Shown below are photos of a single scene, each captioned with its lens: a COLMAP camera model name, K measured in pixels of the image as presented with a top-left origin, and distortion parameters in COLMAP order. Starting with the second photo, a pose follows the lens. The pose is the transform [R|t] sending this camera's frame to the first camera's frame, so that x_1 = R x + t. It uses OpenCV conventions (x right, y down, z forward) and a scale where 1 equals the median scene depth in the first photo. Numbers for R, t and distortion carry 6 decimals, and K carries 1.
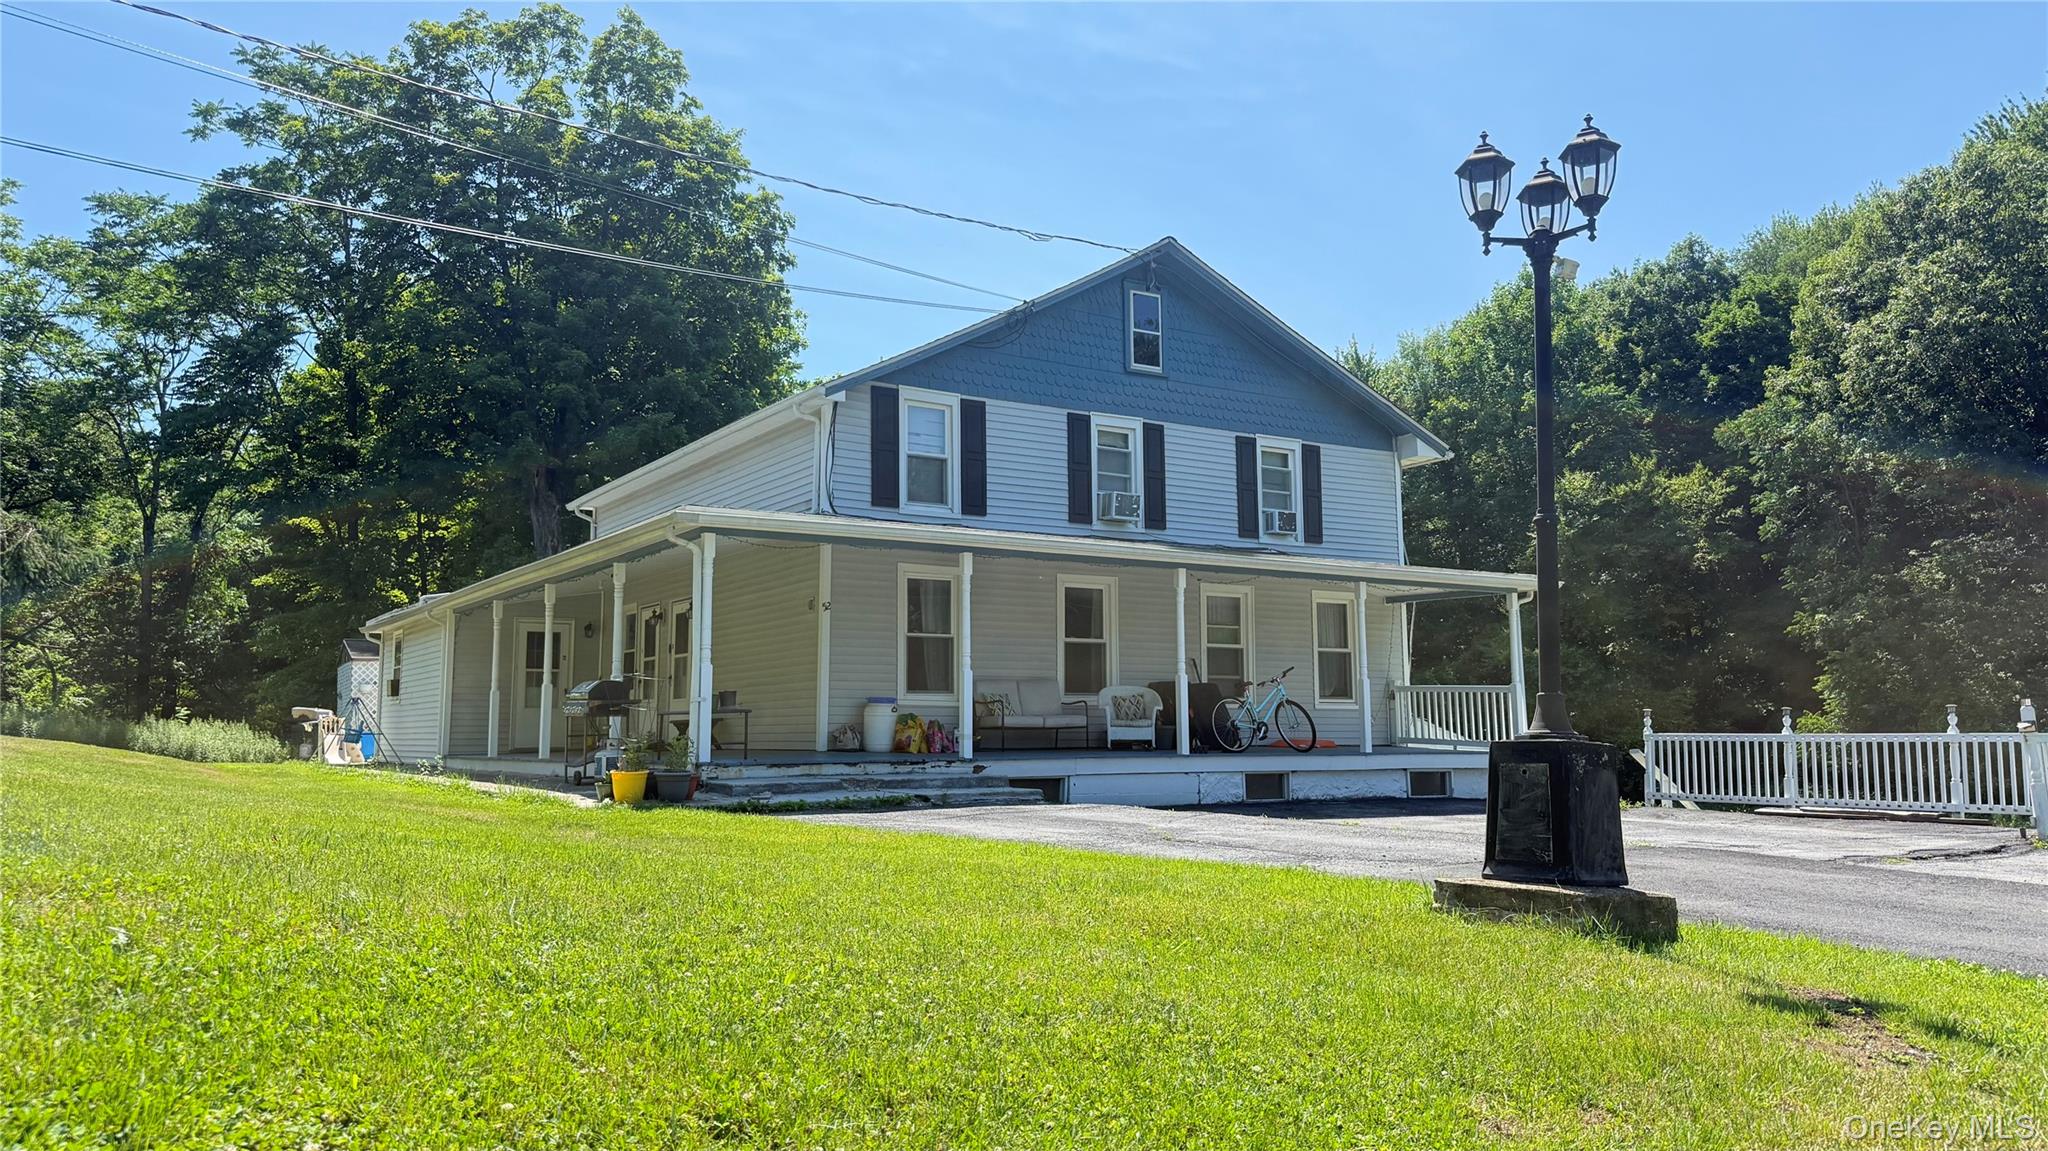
lens RADIAL K [[1418.1, 0, 1016.1], [0, 1418.1, 581.1], [0, 0, 1]] dist [0.002736, -0.001689]
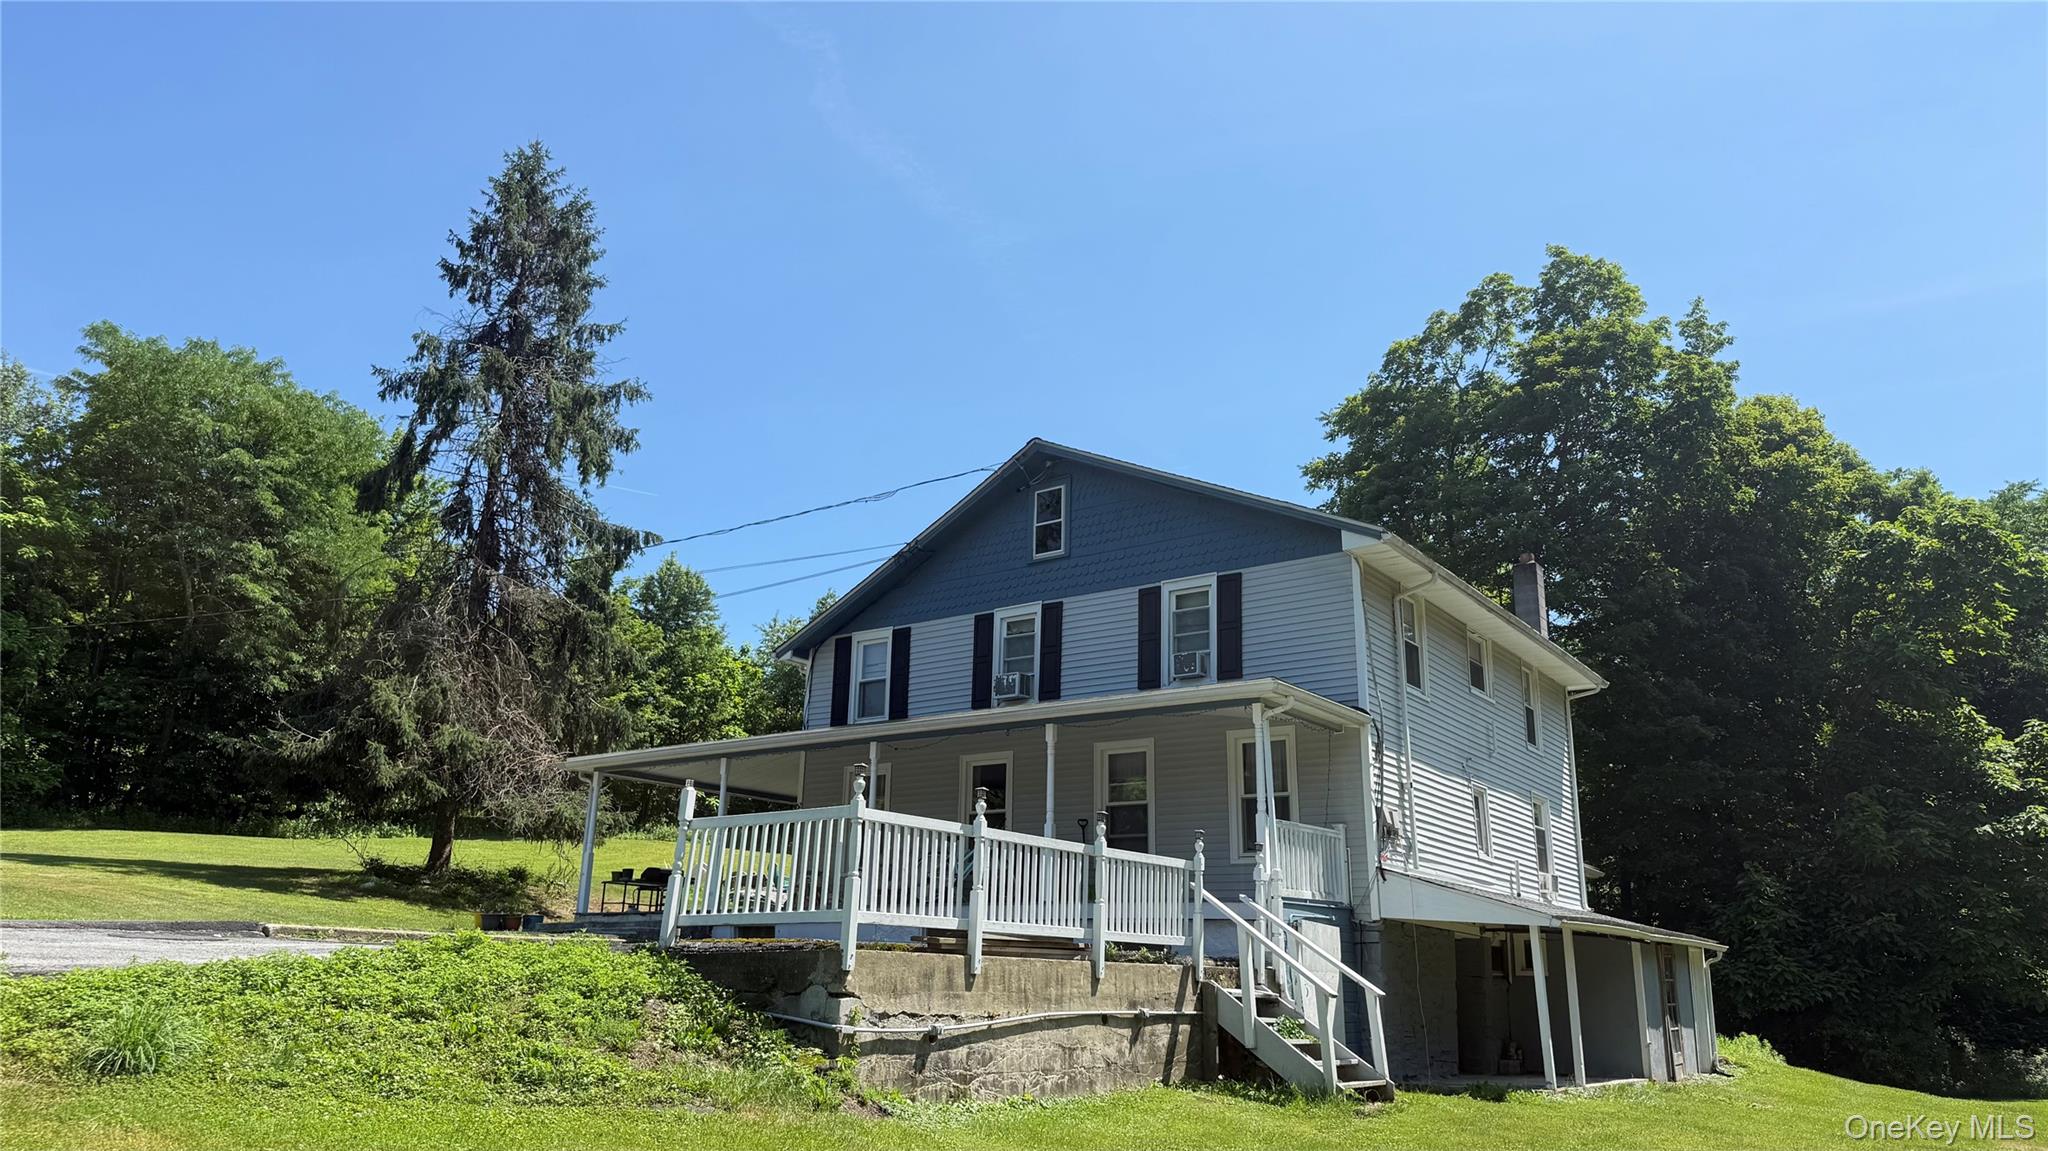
lens RADIAL K [[1418.1, 0, 1017.2], [0, 1418.1, 565.6], [0, 0, 1]] dist [0.002736, -0.001689]
pose [[0.353077, -0.249632, -0.901676, 1.068242], [0.064497, 0.967949, -0.242725, 0.121874], [0.933368, 0.027545, 0.357861, 0.588994]]
